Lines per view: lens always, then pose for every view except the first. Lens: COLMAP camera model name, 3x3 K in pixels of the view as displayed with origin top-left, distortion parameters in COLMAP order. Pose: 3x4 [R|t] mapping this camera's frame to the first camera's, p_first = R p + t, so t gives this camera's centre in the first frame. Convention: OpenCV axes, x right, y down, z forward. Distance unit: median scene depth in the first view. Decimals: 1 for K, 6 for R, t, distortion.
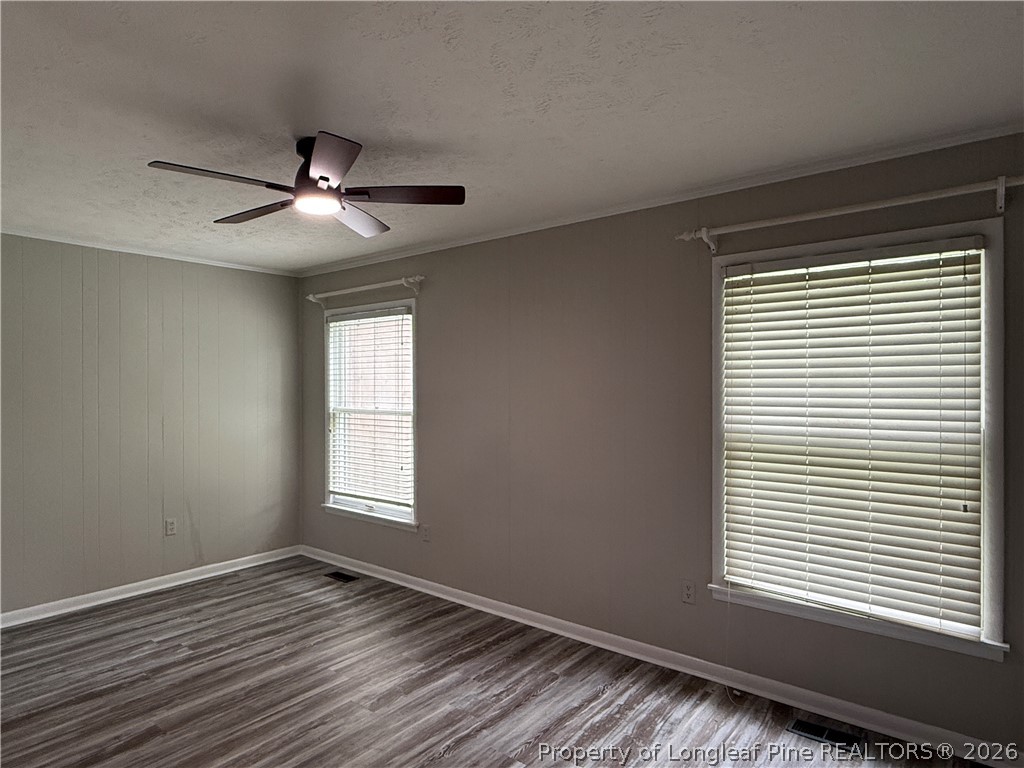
lens RADIAL K [[602.7, 0, 510.1], [0, 602.7, 386.7], [0, 0, 1]] dist [-0.000416, 0.000549]
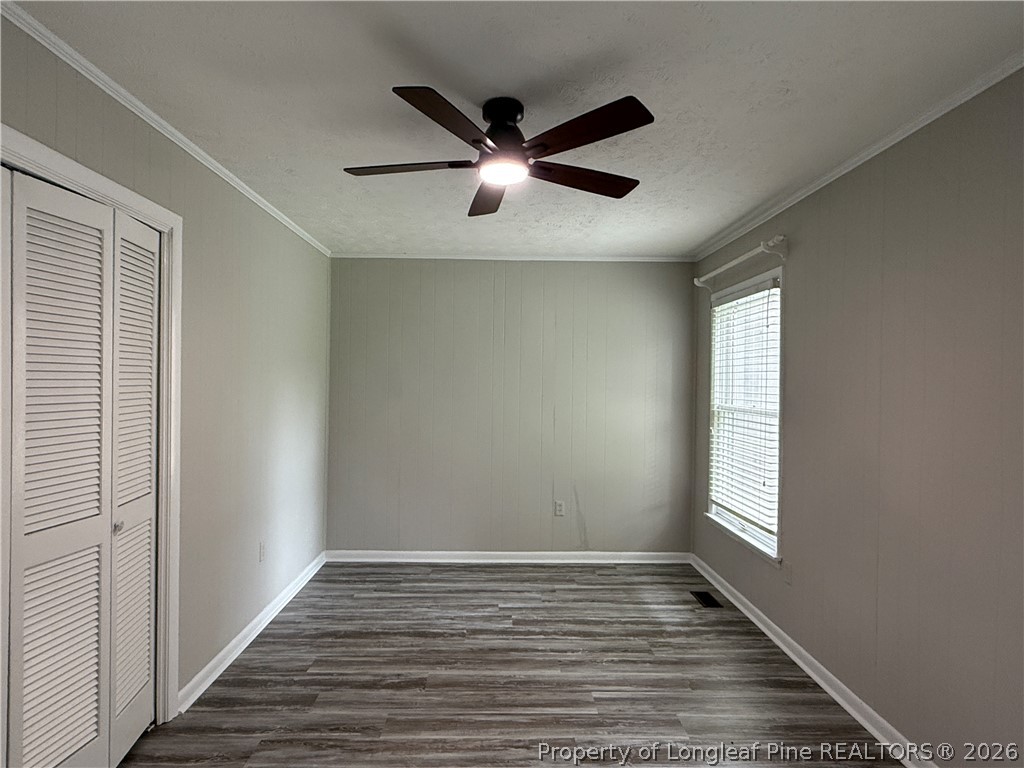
lens RADIAL K [[602.7, 0, 510.1], [0, 602.7, 386.7], [0, 0, 1]] dist [-0.000416, 0.000549]
pose [[0.641711, 0.014795, -0.766804, 0.221444], [-0.014554, 0.999869, 0.007112, 0.007531], [0.766808, 0.006596, 0.641842, 0.246047]]
